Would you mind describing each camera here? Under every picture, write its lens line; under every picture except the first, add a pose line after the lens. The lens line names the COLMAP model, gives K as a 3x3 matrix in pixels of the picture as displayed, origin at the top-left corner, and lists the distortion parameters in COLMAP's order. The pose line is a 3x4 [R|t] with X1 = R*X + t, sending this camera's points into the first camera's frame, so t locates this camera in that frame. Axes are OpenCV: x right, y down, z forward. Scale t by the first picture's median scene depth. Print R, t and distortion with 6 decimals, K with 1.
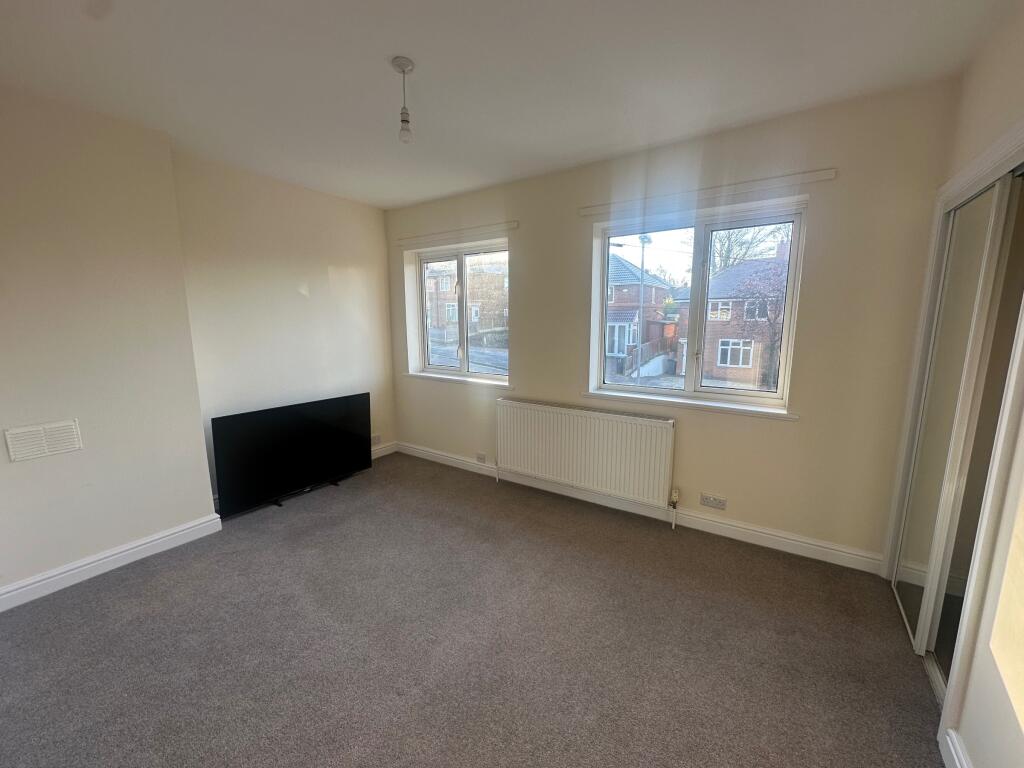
lens RADIAL K [[408.3, 0, 511.3], [0, 408.3, 384.4], [0, 0, 1]] dist [-0.002779, 0.000130]
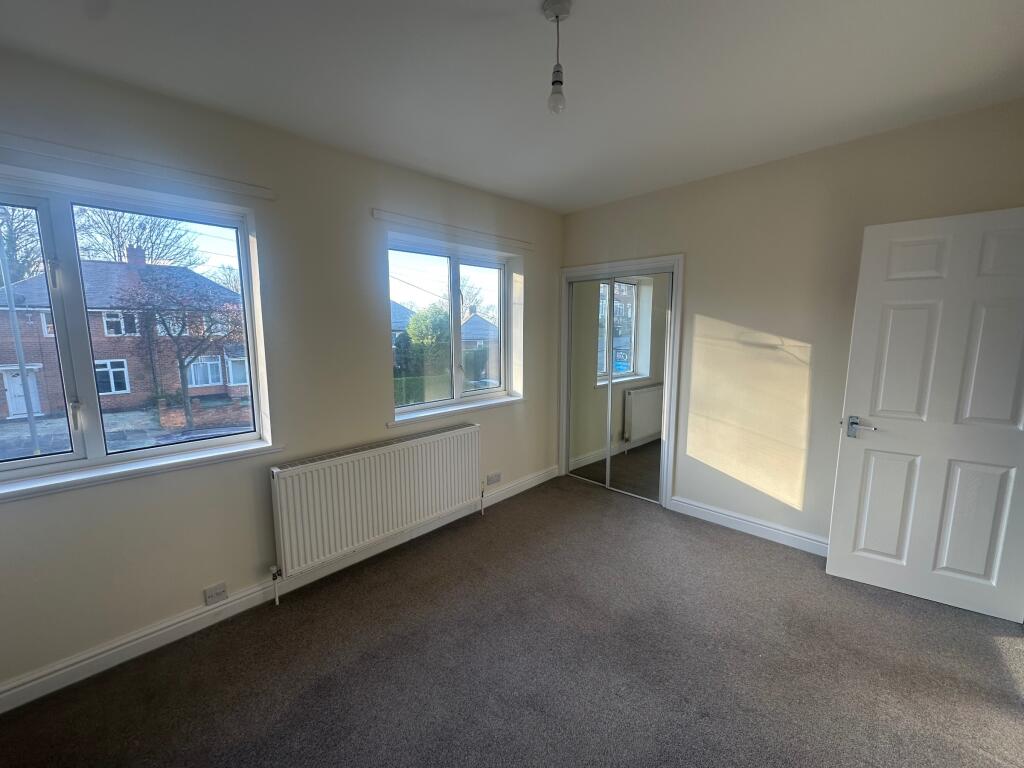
lens RADIAL K [[408.3, 0, 511.1], [0, 408.3, 386.3], [0, 0, 1]] dist [-0.002779, 0.000130]
pose [[0.177999, -0.135361, 0.974676, -0.585653], [0.163576, 0.980783, 0.106336, -0.102018], [-0.970340, 0.140506, 0.196720, 0.549823]]
